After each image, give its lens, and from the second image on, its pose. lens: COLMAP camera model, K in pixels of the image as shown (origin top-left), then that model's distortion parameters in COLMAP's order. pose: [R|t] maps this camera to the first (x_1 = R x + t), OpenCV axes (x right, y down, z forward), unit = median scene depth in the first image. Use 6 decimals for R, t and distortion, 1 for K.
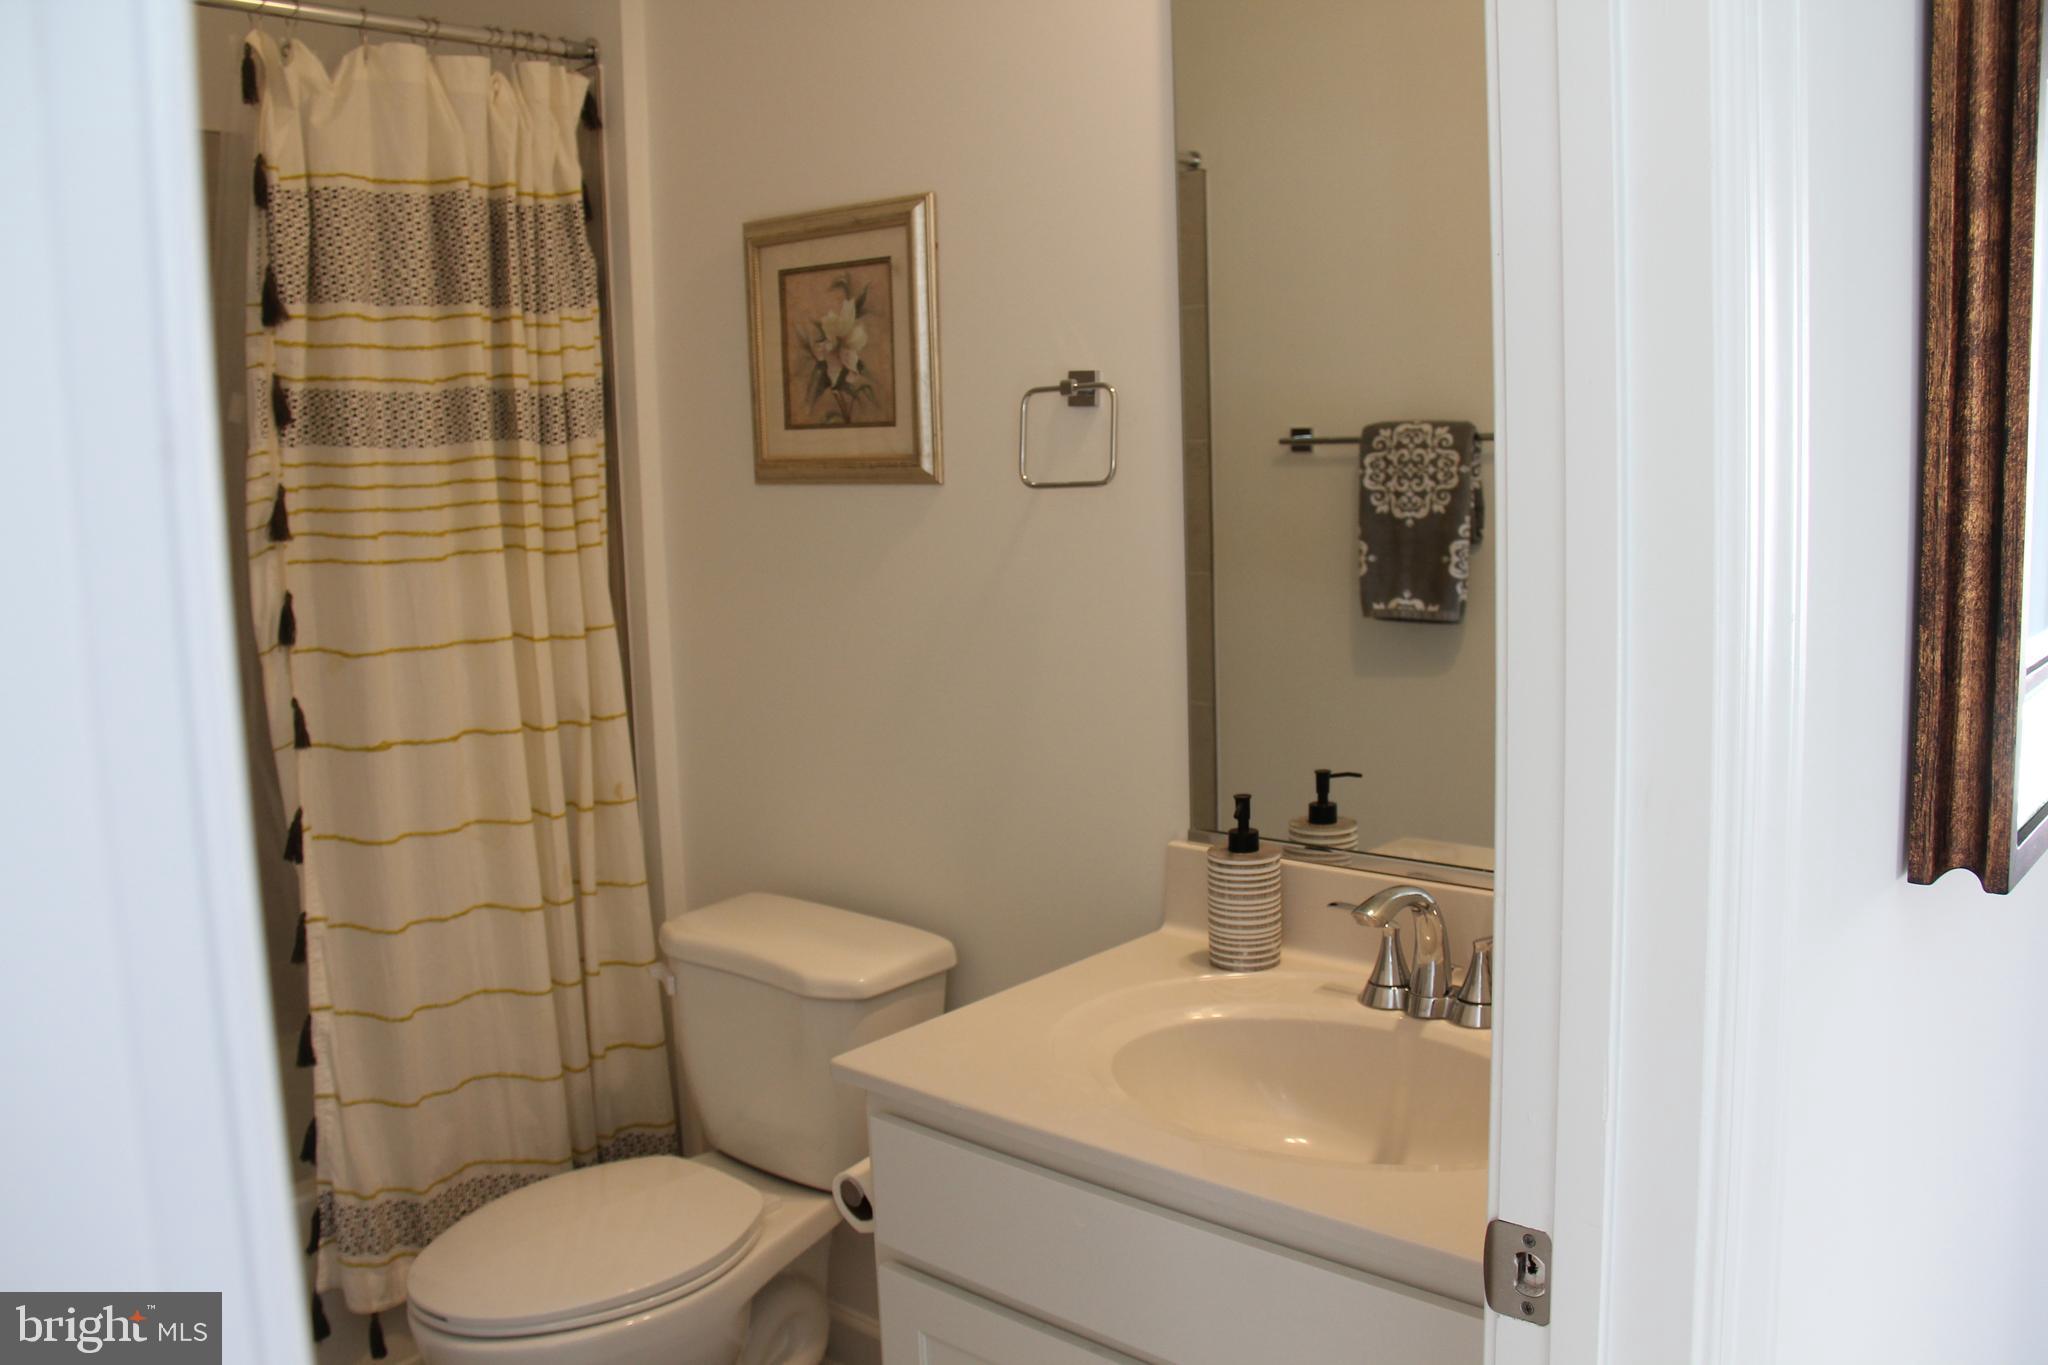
lens RADIAL K [[1733.9, 0, 1033.3], [0, 1733.9, 676.1], [0, 0, 1]] dist [-0.190677, 0.165653]
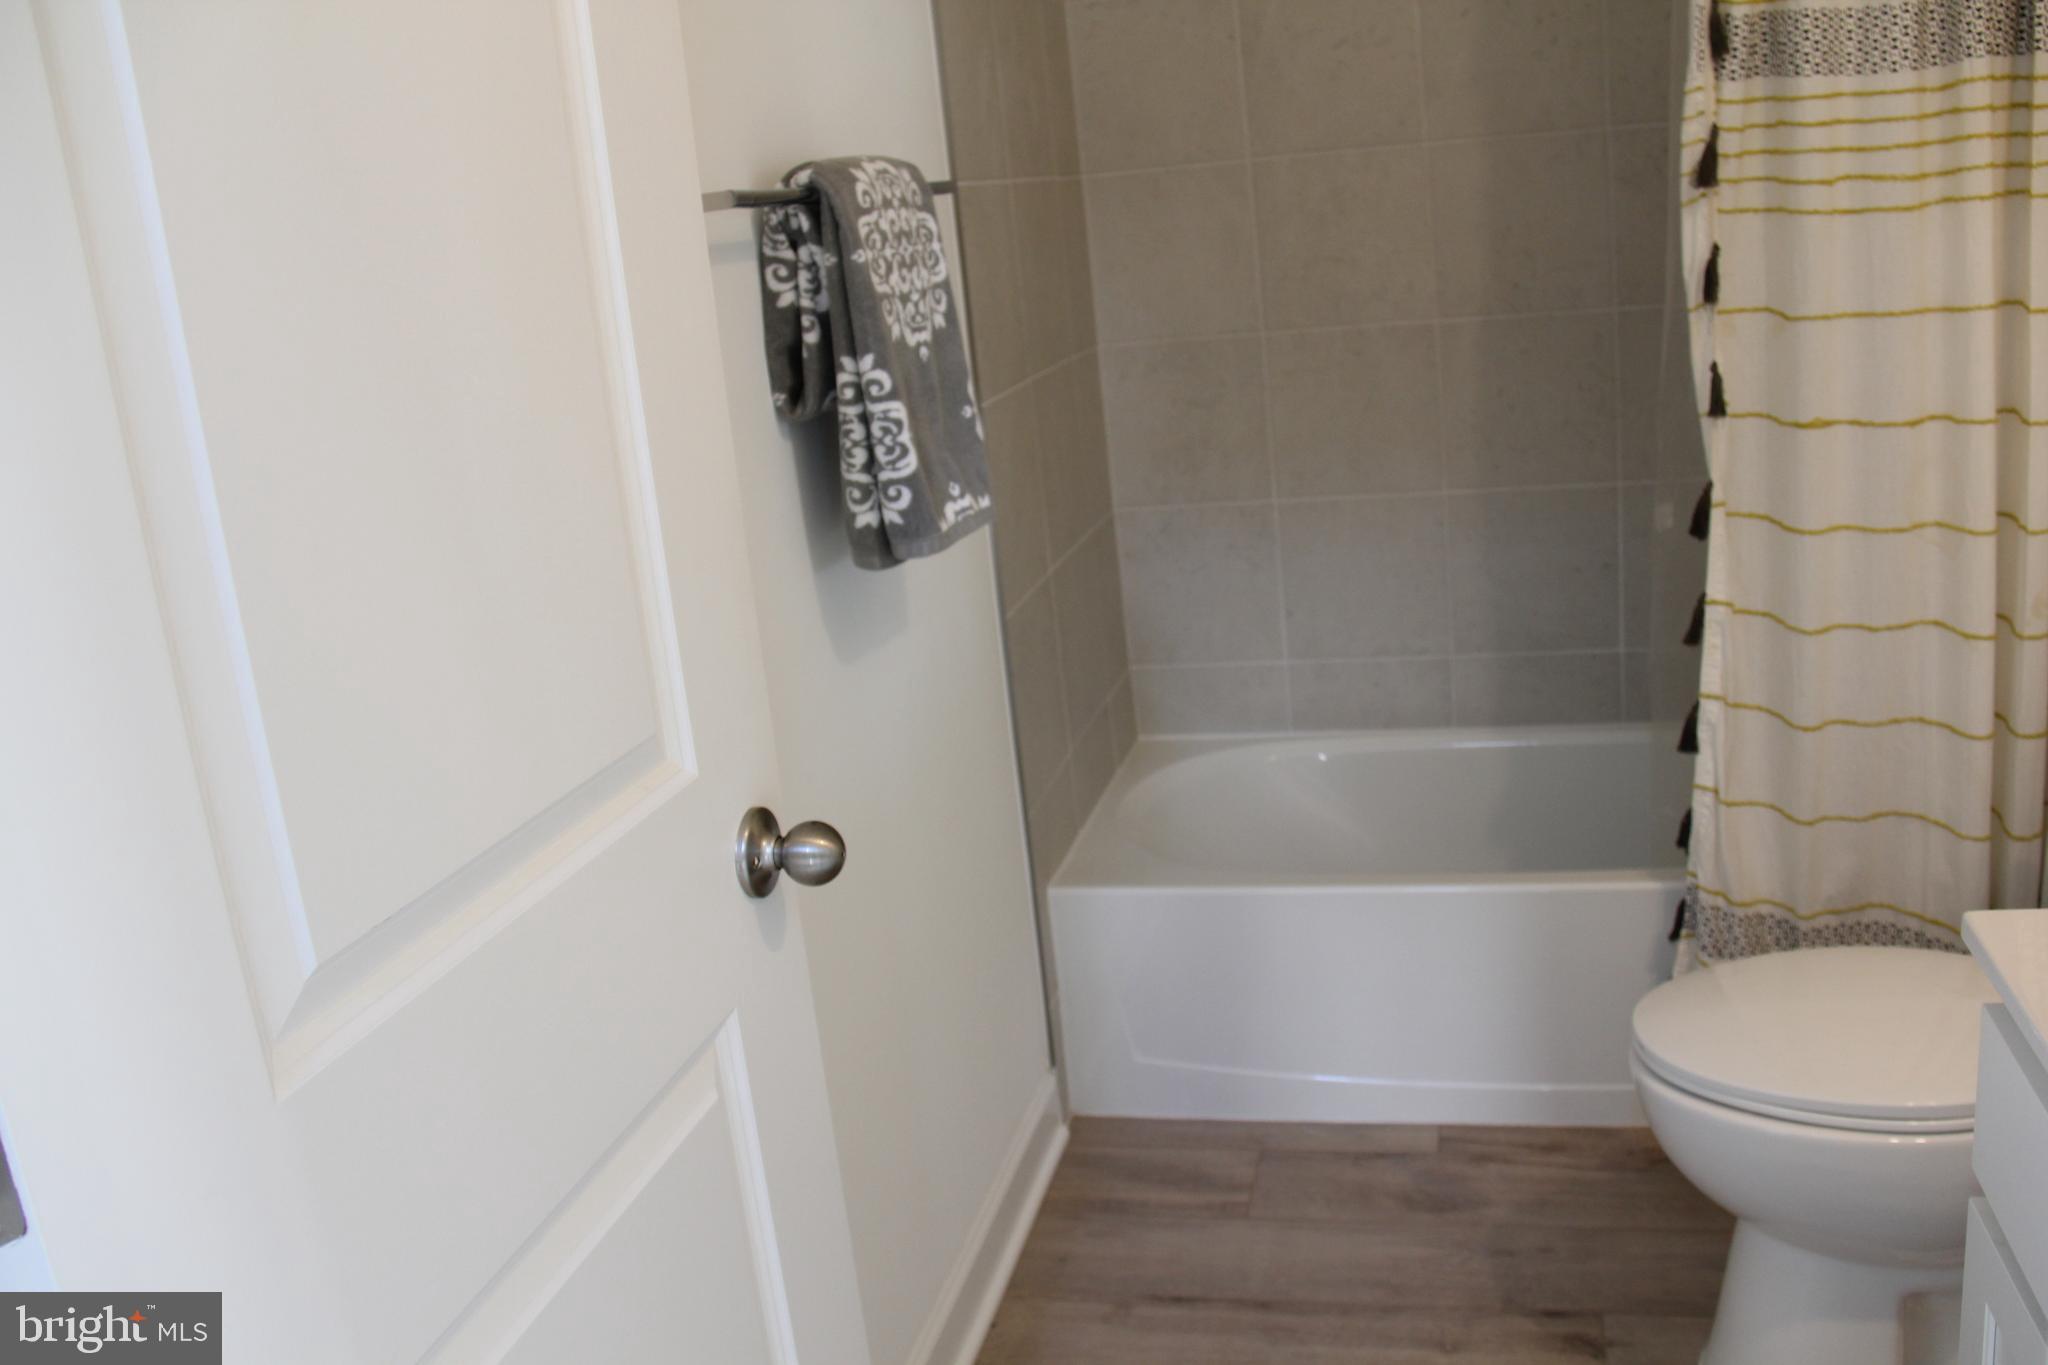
lens RADIAL K [[1733.9, 0, 1031.8], [0, 1733.9, 672.0], [0, 0, 1]] dist [-0.190677, 0.165653]
pose [[0.469485, 0.217163, -0.855818, 0.202982], [-0.032675, 0.972891, 0.228945, -0.019272], [0.882336, -0.079522, 0.463854, 0.225653]]
